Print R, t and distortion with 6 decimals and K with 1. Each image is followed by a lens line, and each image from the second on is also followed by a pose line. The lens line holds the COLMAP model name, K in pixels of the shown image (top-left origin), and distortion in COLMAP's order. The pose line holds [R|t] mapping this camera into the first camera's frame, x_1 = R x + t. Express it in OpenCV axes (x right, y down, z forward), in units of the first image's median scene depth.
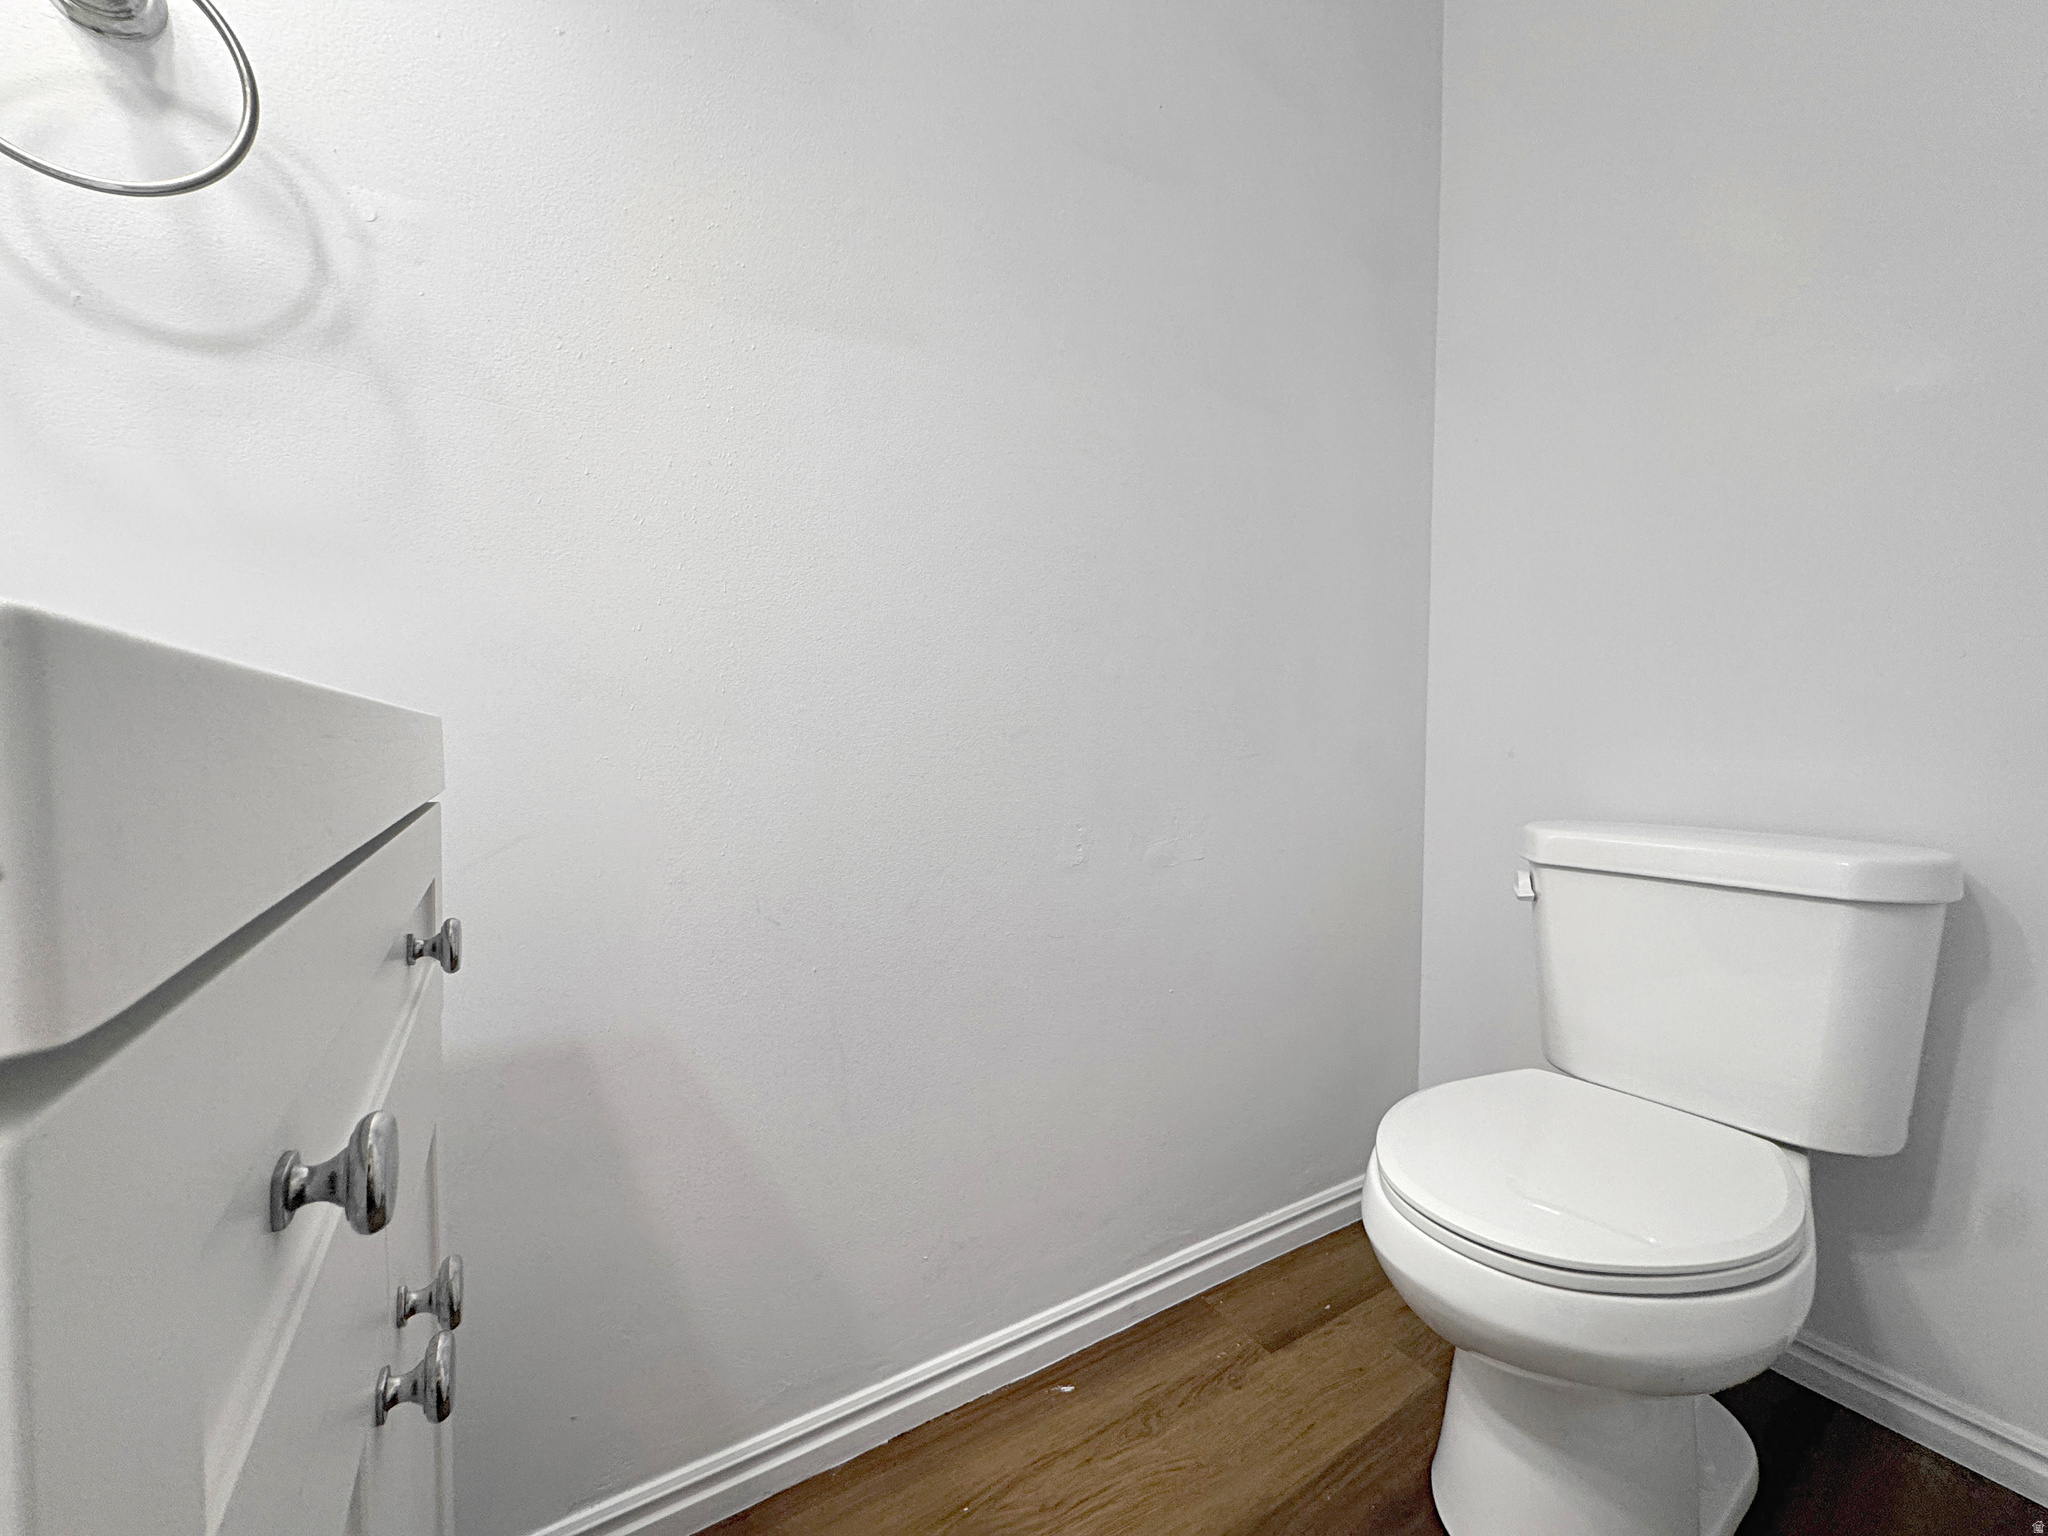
lens RADIAL K [[822.1, 0, 1030.1], [0, 822.1, 767.6], [0, 0, 1]] dist [-0.001088, -0.000305]
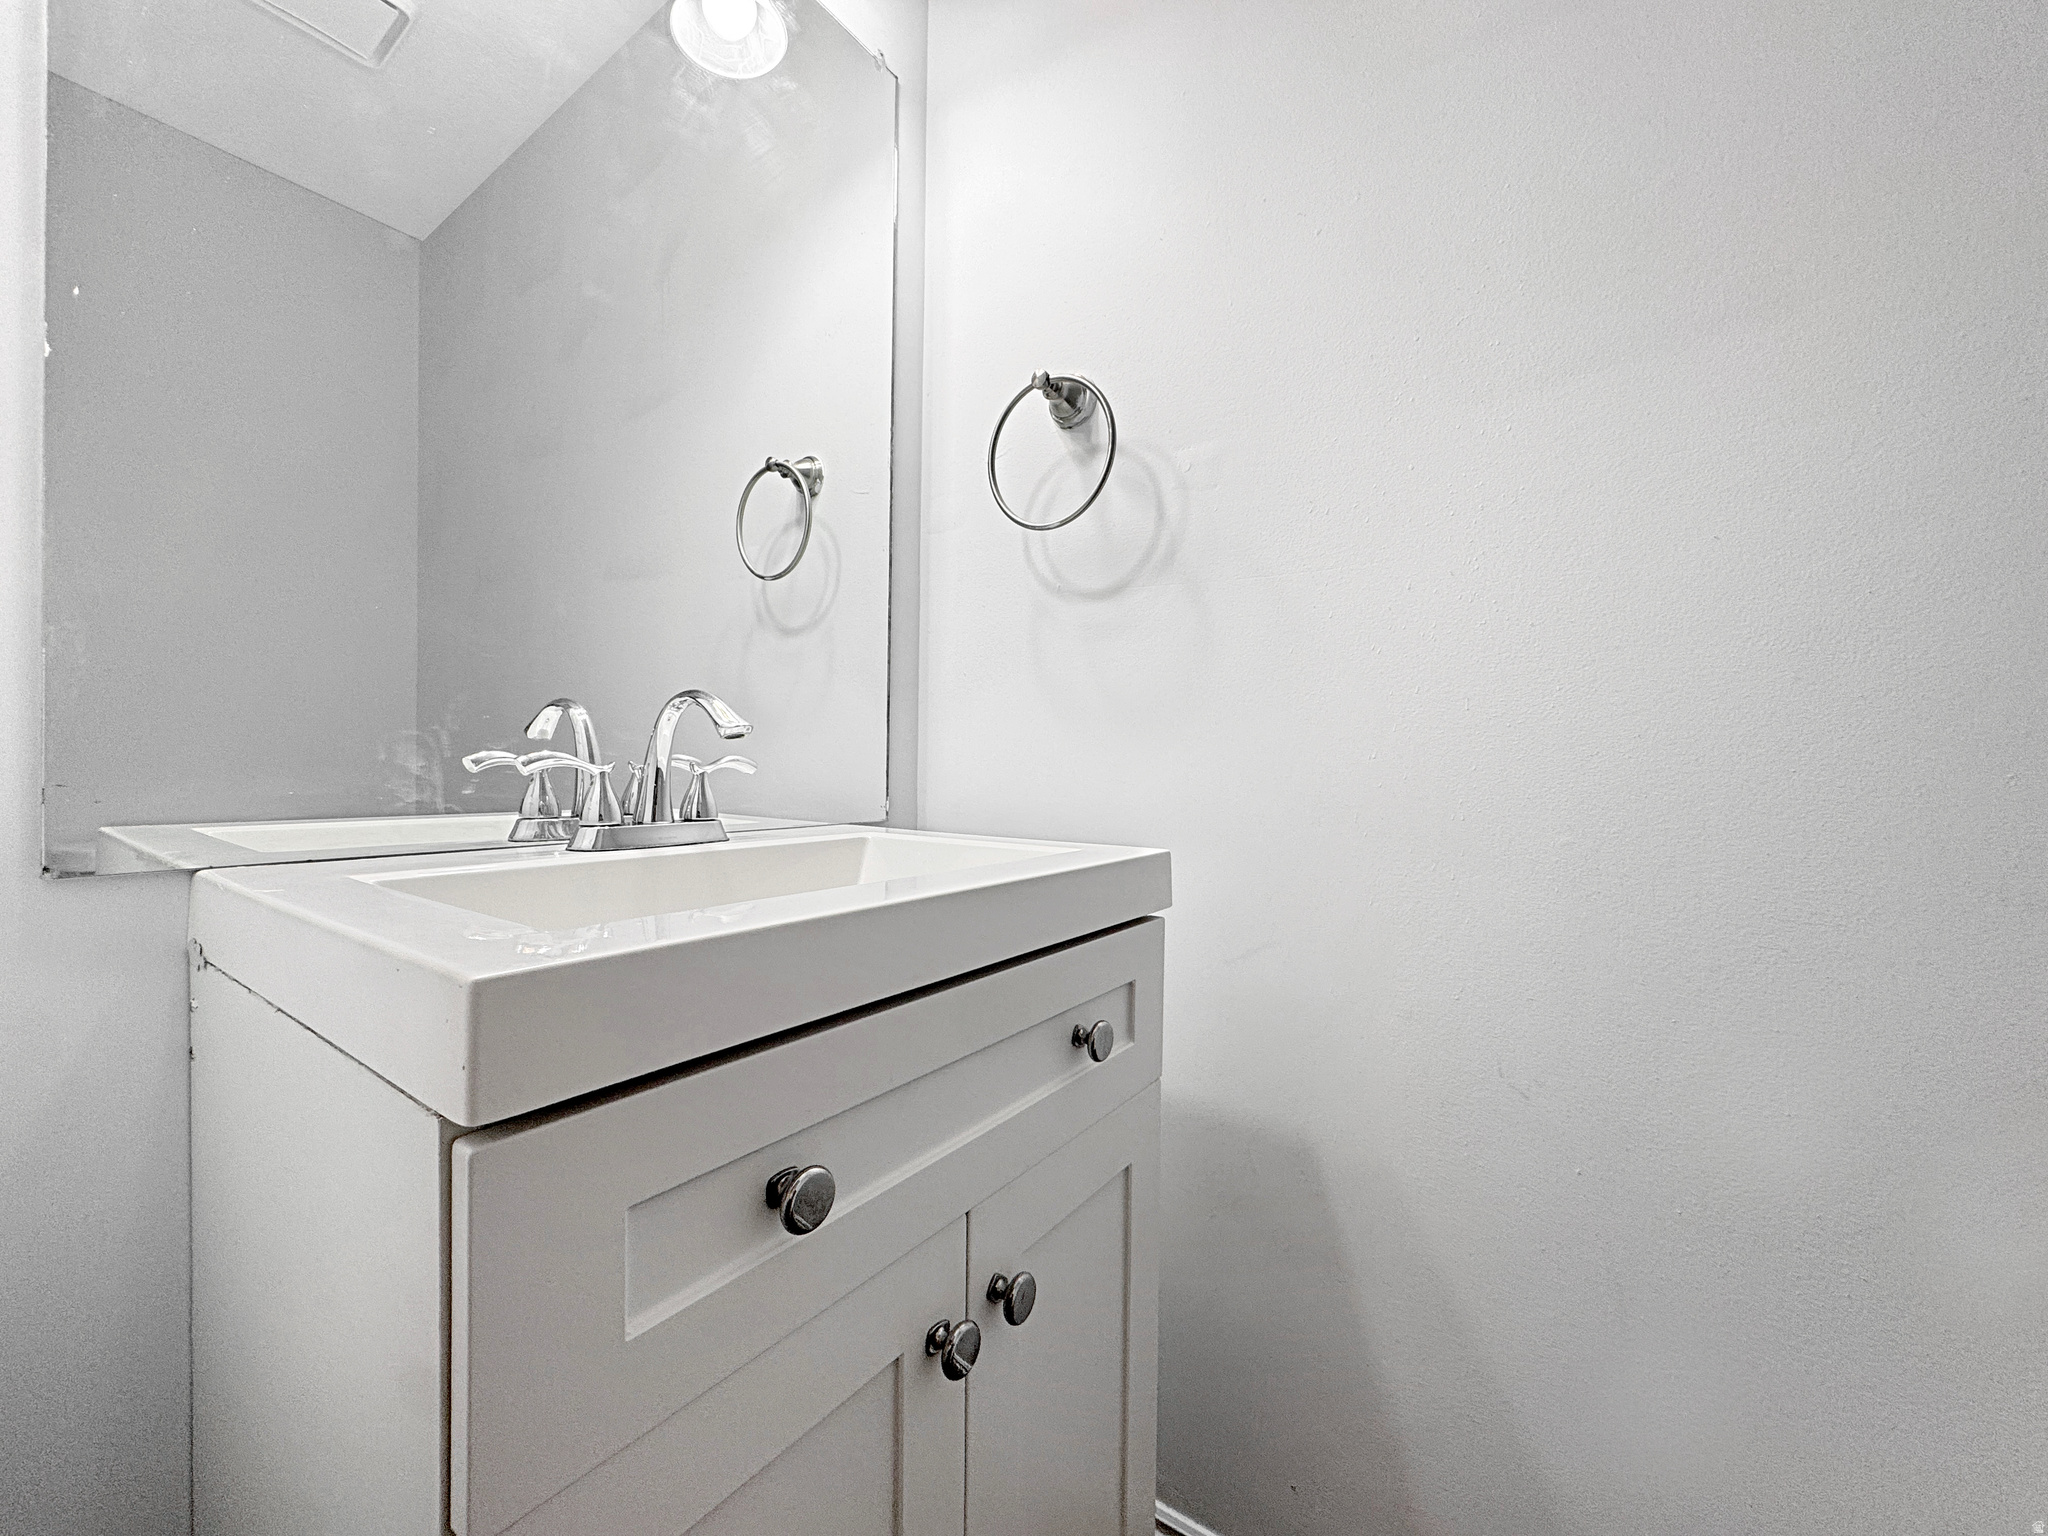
lens RADIAL K [[822.1, 0, 1021.2], [0, 822.1, 770.4], [0, 0, 1]] dist [-0.001088, -0.000305]
pose [[0.376200, 0.008503, -0.926499, 0.358899], [-0.041392, 0.999114, -0.007637, -0.151364], [0.925613, 0.041223, 0.376219, 0.258682]]
